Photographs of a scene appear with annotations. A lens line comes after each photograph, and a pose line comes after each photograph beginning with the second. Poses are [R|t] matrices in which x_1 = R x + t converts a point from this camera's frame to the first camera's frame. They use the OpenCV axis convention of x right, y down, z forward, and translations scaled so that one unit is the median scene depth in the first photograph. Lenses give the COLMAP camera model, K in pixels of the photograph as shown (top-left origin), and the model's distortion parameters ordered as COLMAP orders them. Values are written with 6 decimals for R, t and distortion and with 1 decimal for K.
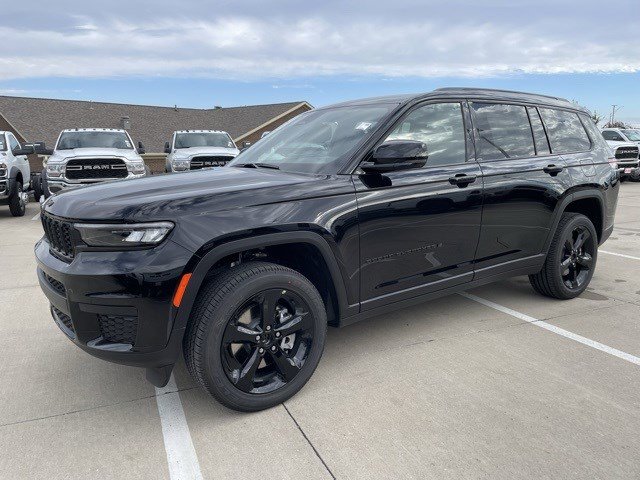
lens RADIAL K [[470.8, 0, 315.6], [0, 470.8, 240.6], [0, 0, 1]] dist [0.062678, -0.010697]
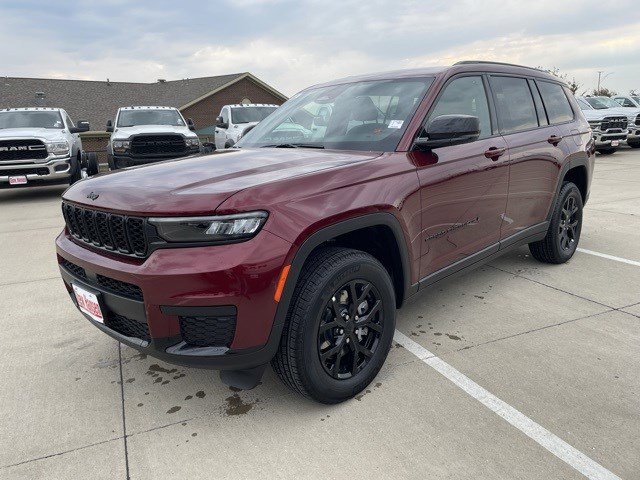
lens RADIAL K [[470.8, 0, 314.0], [0, 470.8, 239.9], [0, 0, 1]] dist [0.062678, -0.010697]
pose [[0.984964, -0.060575, 0.161790, -0.272973], [0.052436, 0.997157, 0.054113, -0.020709], [-0.164608, -0.044816, 0.985340, 0.062618]]
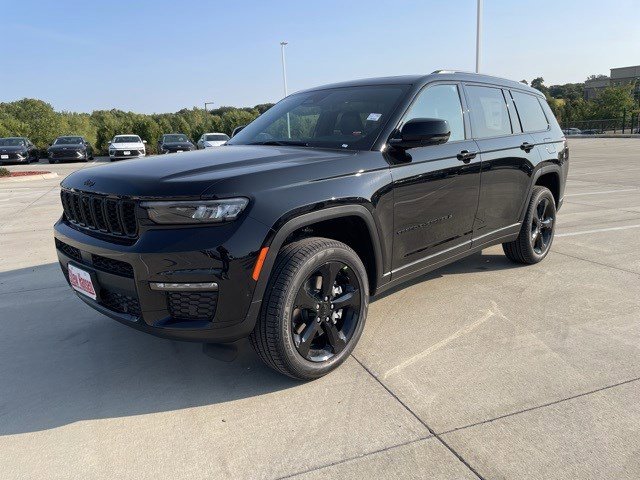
lens RADIAL K [[470.8, 0, 310.9], [0, 470.8, 237.2], [0, 0, 1]] dist [0.062678, -0.010697]
pose [[0.985041, -0.036665, 0.168375, -0.256842], [0.031928, 0.999017, 0.030760, 0.014456], [-0.169337, -0.024924, 0.985243, -0.014914]]
